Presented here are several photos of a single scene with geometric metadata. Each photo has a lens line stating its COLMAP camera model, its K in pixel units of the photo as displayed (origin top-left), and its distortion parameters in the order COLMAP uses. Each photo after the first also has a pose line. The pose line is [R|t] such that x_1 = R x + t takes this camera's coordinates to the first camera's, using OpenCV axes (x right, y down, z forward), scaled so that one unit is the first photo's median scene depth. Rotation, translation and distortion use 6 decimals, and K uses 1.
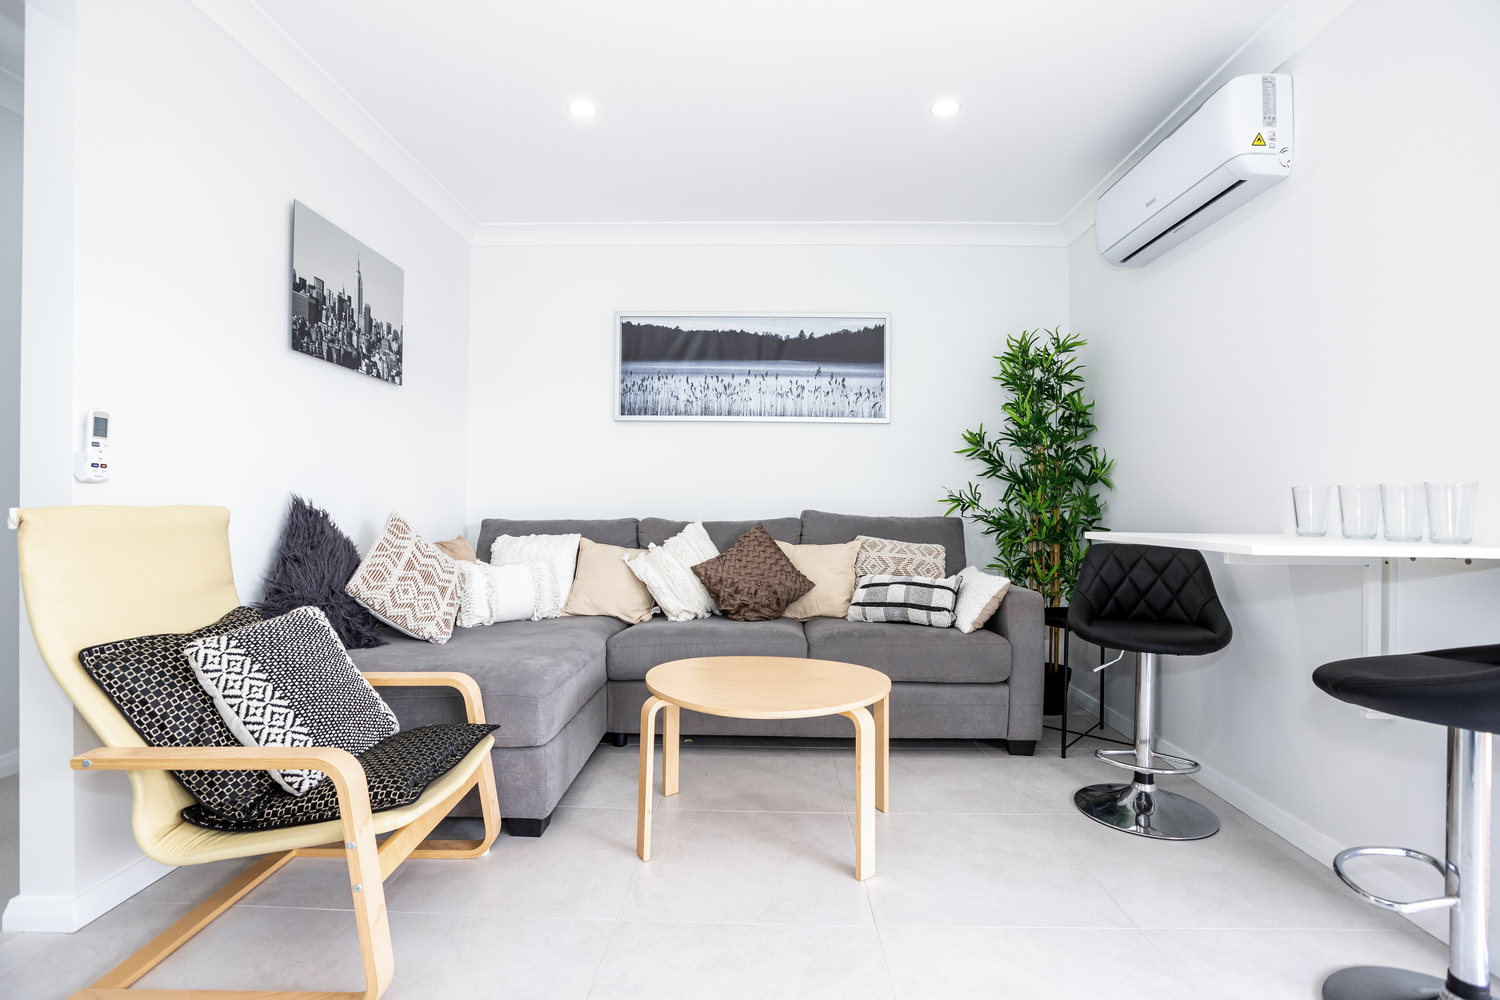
lens RADIAL K [[690.2, 0, 750.0], [0, 690.2, 500.0], [0, 0, 1]] dist [-0.029817, 0.020091]
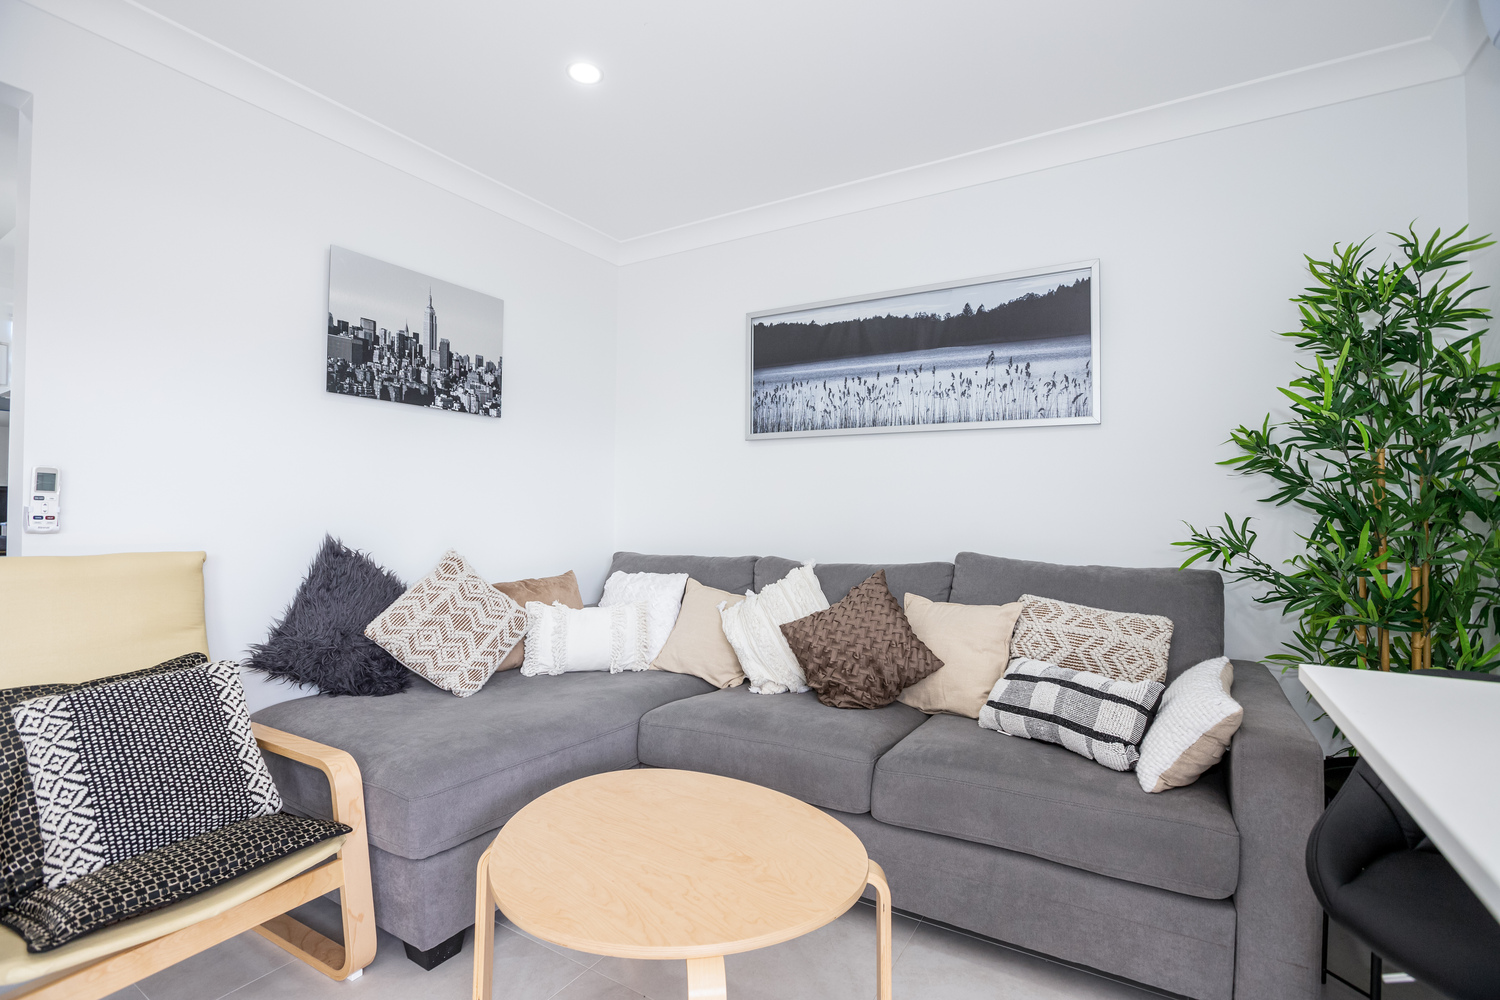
lens RADIAL K [[690.2, 0, 750.0], [0, 690.2, 500.0], [0, 0, 1]] dist [-0.029817, 0.020091]
pose [[0.873015, -0.009427, -0.487602, 0.261574], [-0.000237, 0.999805, -0.019753, -0.028016], [0.487693, 0.017361, 0.872842, 0.297288]]
